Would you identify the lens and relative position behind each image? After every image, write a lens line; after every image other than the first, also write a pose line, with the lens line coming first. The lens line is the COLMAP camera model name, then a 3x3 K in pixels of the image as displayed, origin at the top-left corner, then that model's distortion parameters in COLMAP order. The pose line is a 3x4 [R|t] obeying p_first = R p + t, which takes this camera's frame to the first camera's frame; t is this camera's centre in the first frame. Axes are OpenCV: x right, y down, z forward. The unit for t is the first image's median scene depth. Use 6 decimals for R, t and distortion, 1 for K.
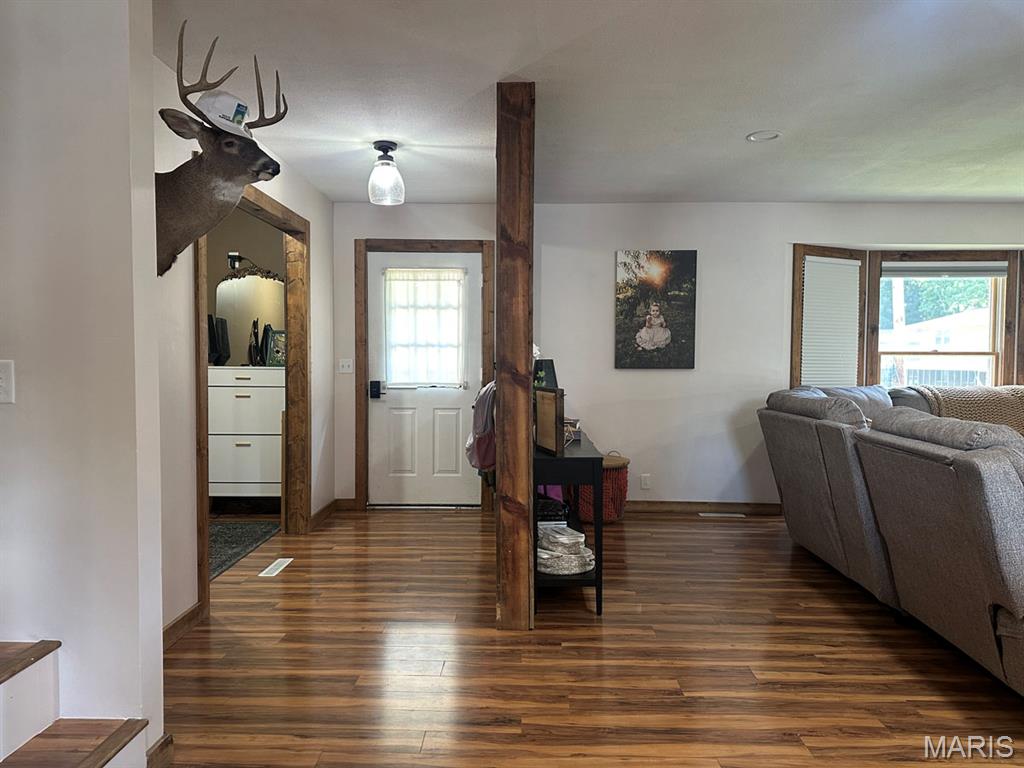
lens RADIAL K [[713.1, 0, 506.3], [0, 713.1, 391.2], [0, 0, 1]] dist [0.126515, -0.200000]
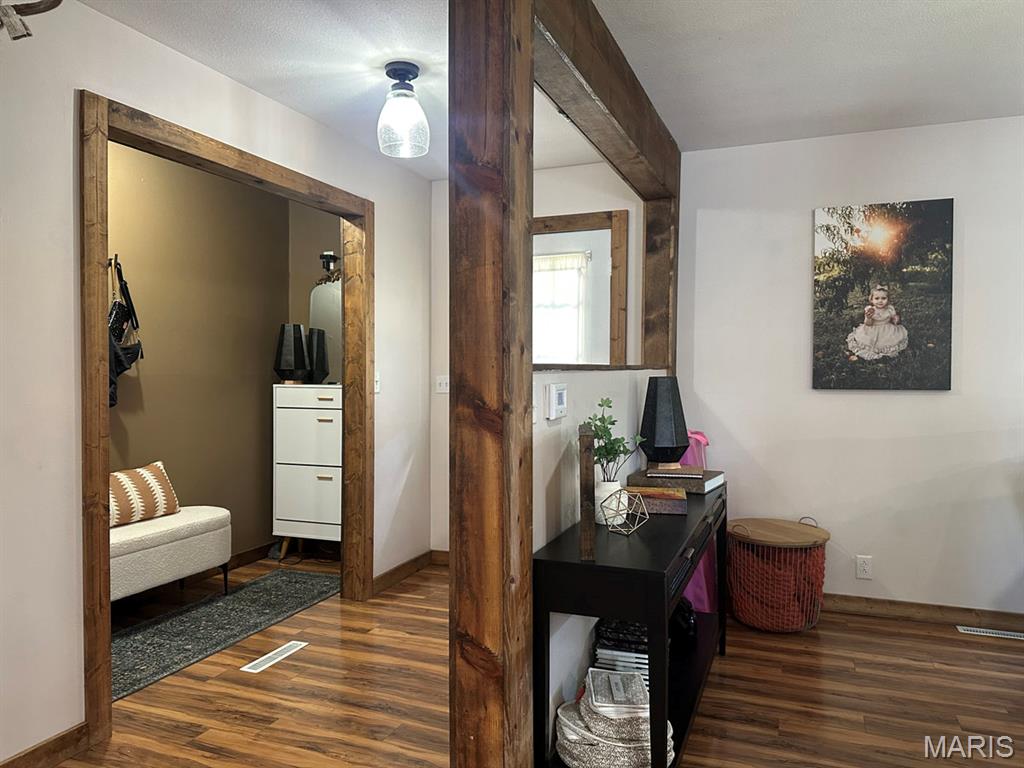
lens RADIAL K [[713.1, 0, 506.3], [0, 713.1, 391.2], [0, 0, 1]] dist [0.126515, -0.200000]
pose [[0.934504, 0.006141, -0.355898, 0.129008], [-0.012003, 0.999826, -0.014266, -0.017175], [0.355749, 0.017603, 0.934416, 0.288004]]
